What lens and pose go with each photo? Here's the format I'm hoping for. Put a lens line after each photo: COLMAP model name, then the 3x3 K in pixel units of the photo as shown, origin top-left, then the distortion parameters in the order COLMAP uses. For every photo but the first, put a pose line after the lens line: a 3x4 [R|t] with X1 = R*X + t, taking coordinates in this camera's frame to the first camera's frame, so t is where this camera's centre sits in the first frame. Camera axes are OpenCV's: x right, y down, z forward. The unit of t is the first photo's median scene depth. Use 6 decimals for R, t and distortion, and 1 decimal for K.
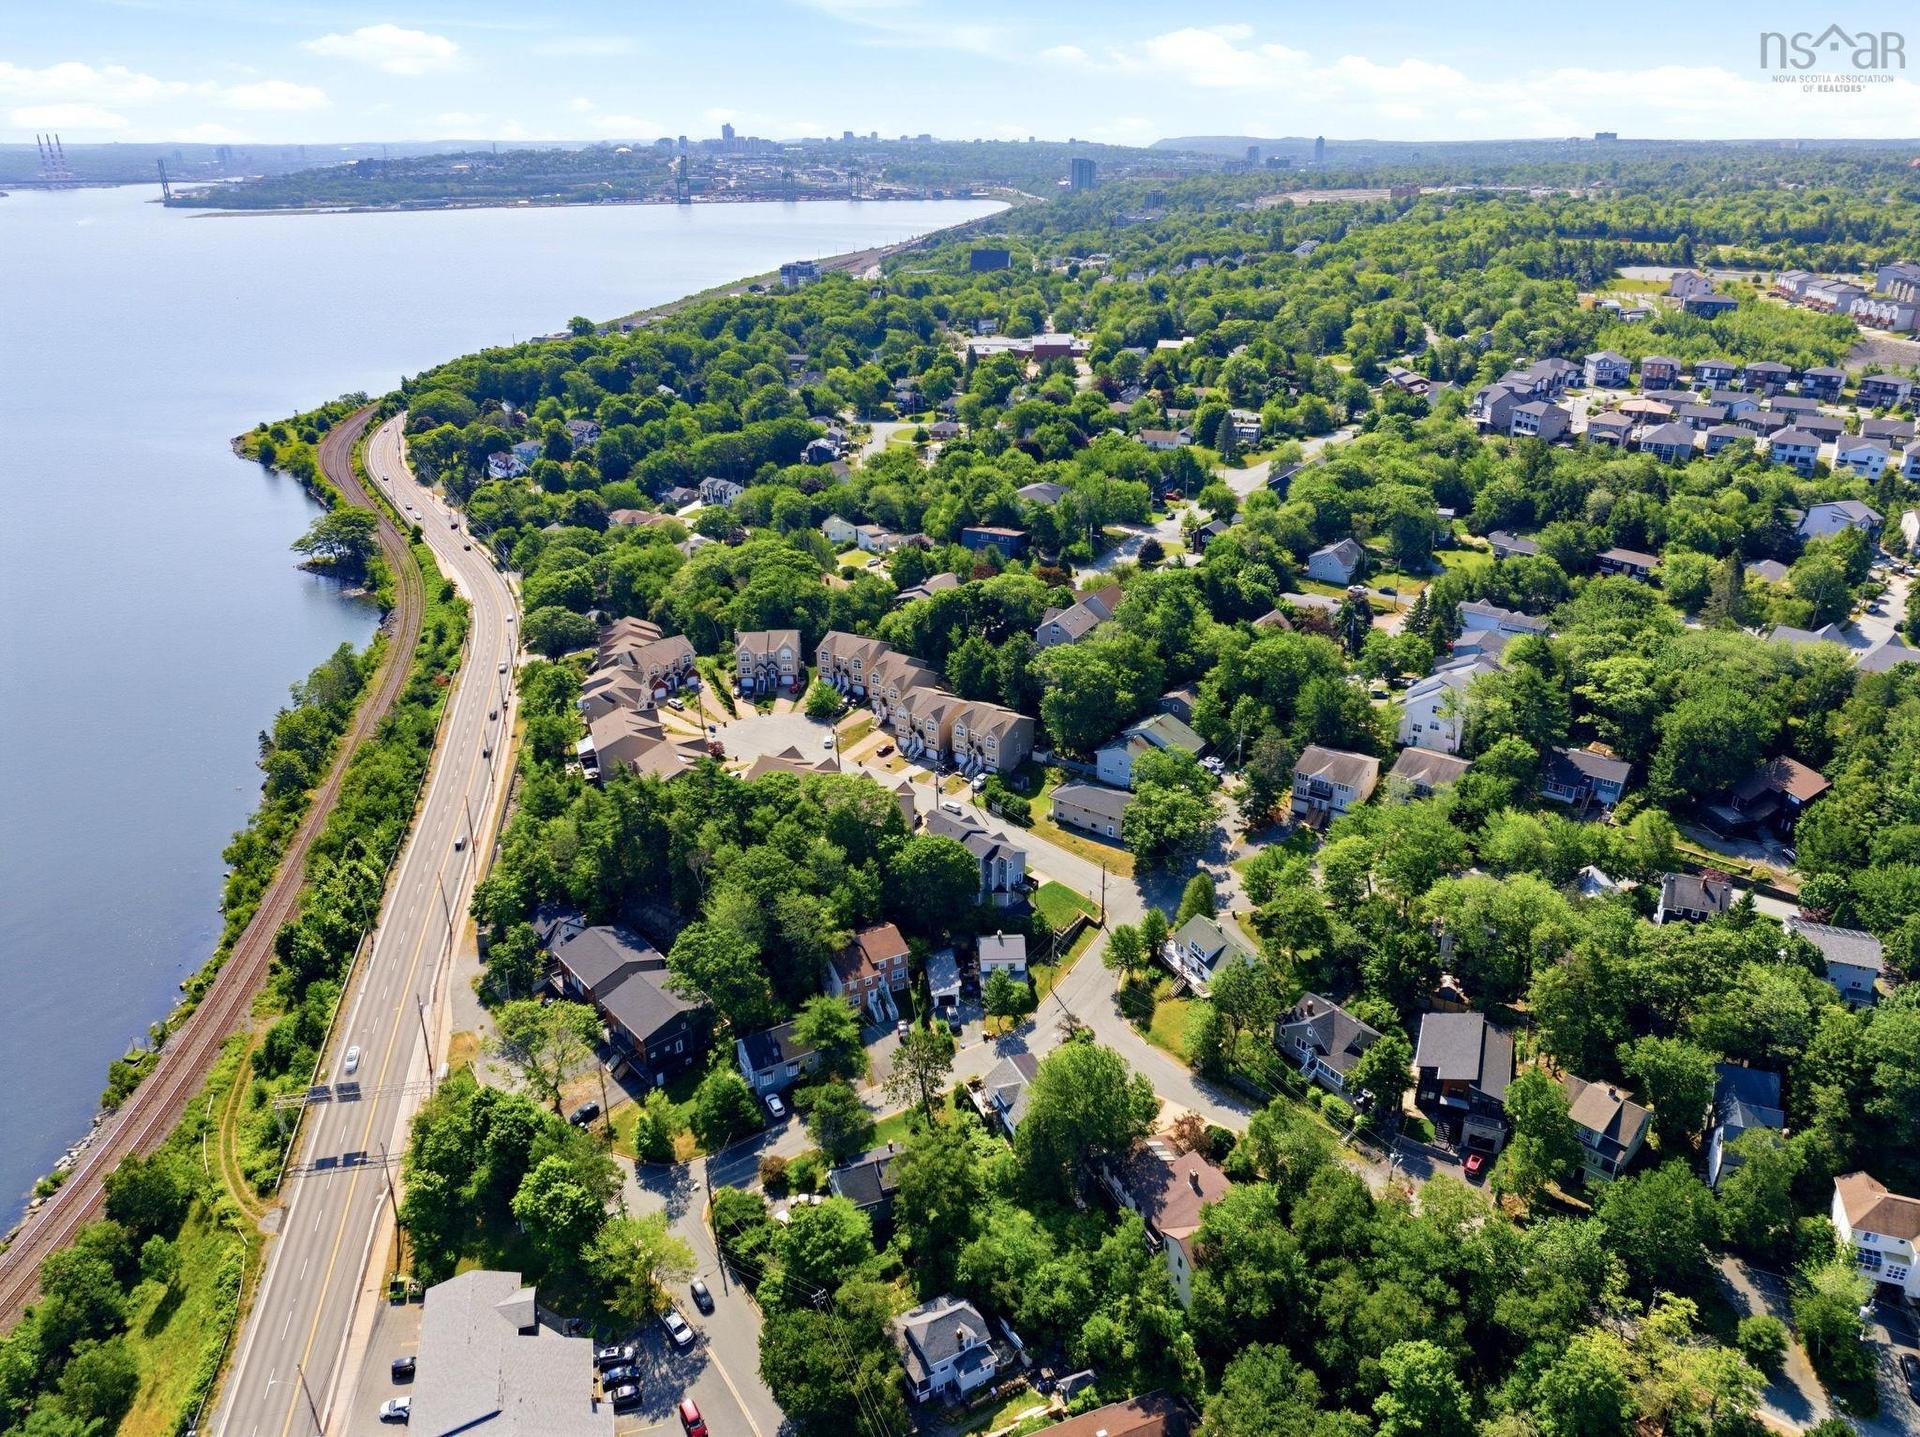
lens RADIAL K [[1346.6, 0, 960.0], [0, 1346.6, 718.5], [0, 0, 1]] dist [-0.042312, -0.004935]
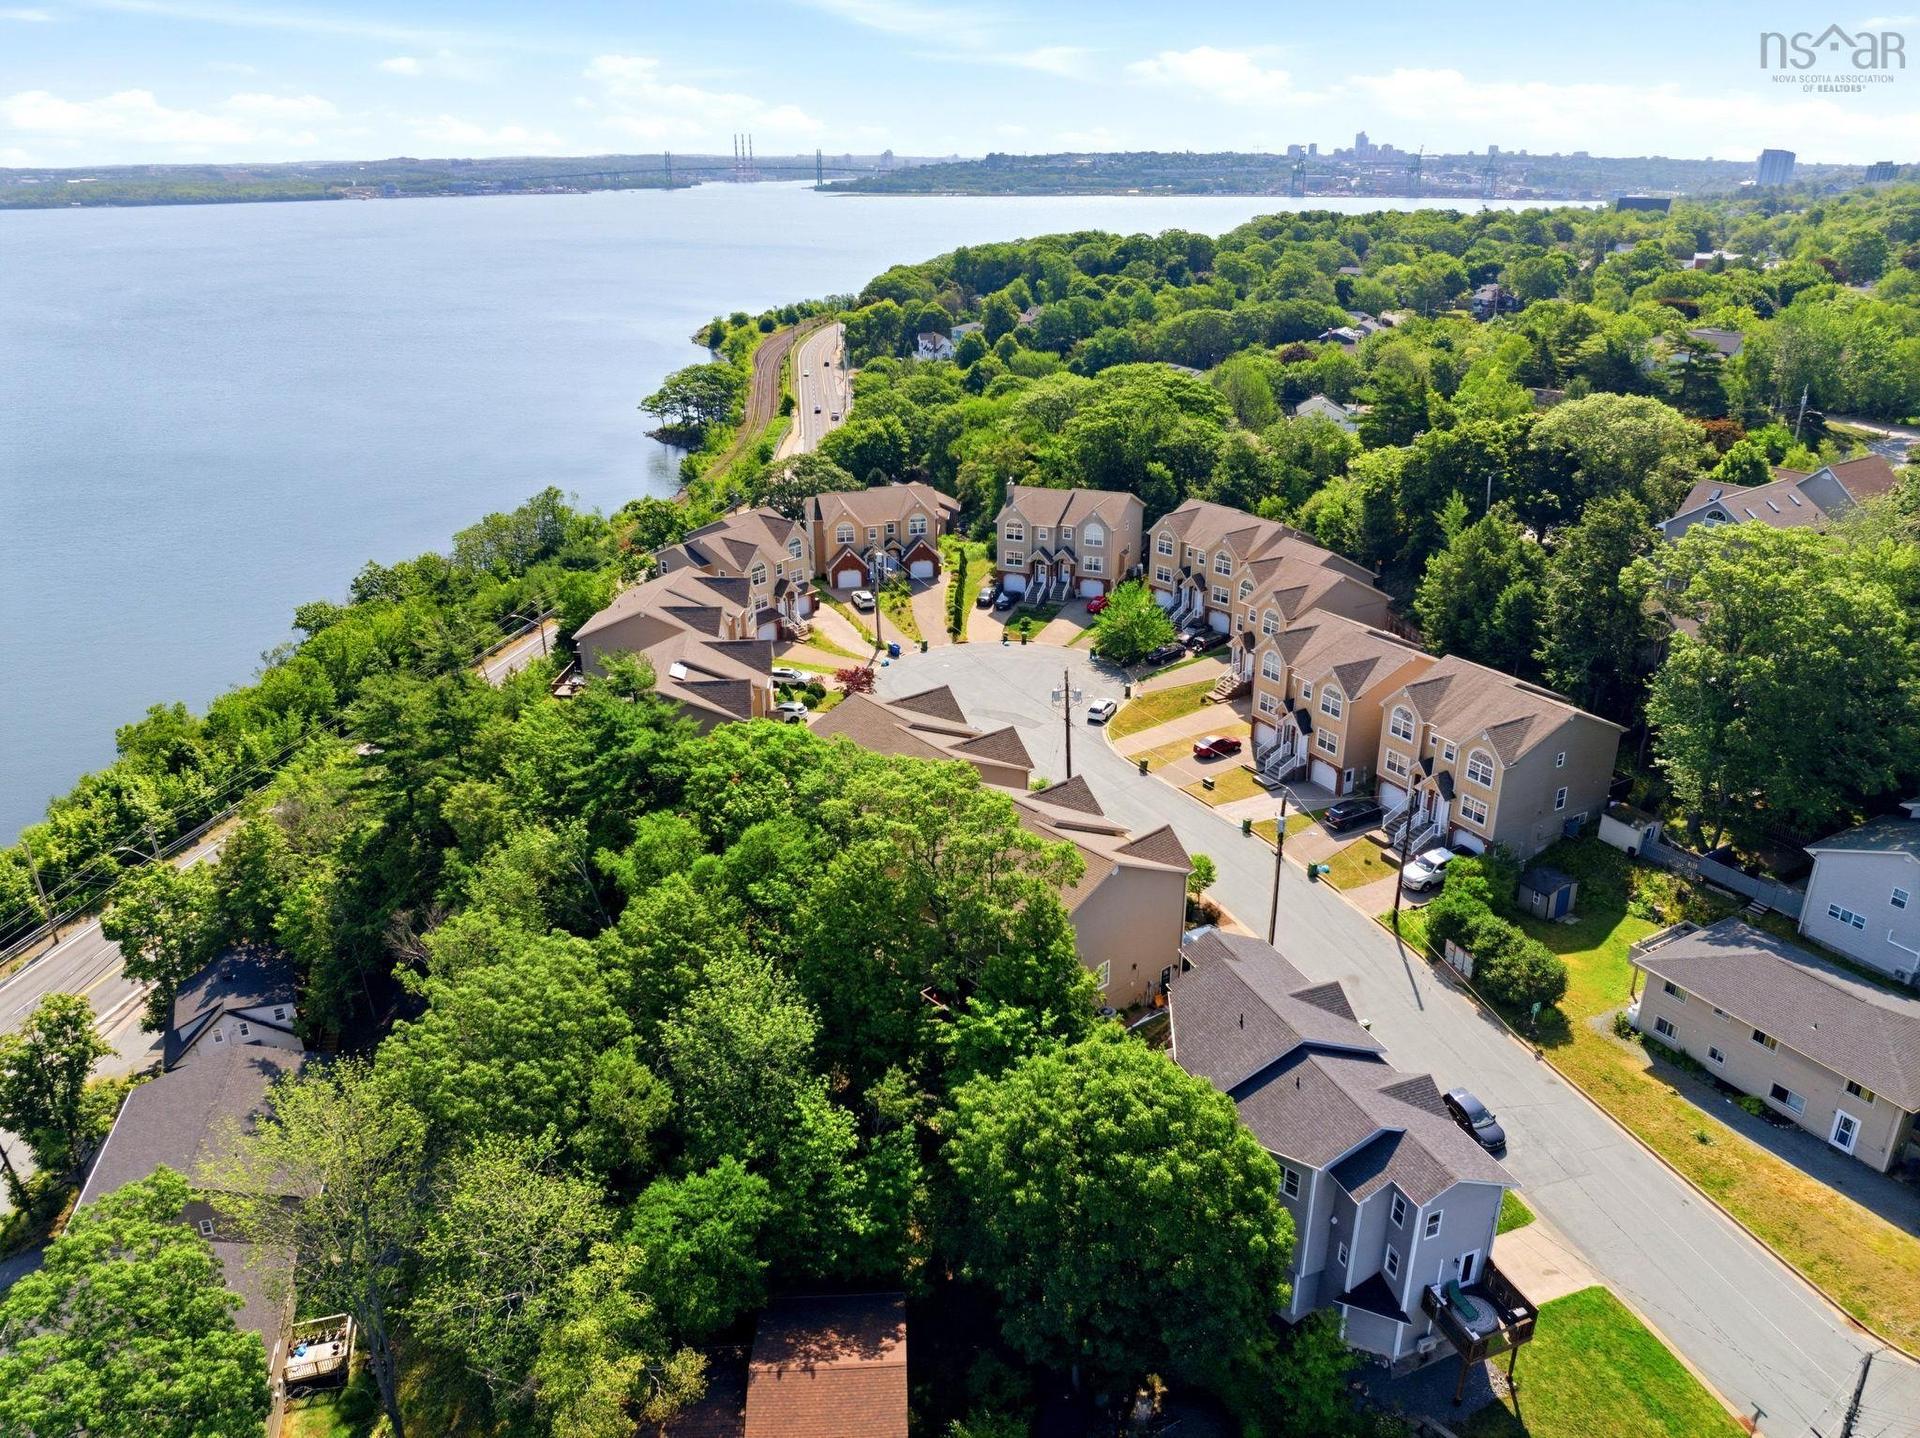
lens RADIAL K [[1346.6, 0, 960.0], [0, 1346.6, 719.0], [0, 0, 1]] dist [-0.042312, -0.004935]
pose [[0.907809, 0.158129, -0.388431, 0.032326], [-0.164081, 0.986282, 0.018034, 0.020725], [0.385954, 0.047363, 0.921301, 0.602826]]
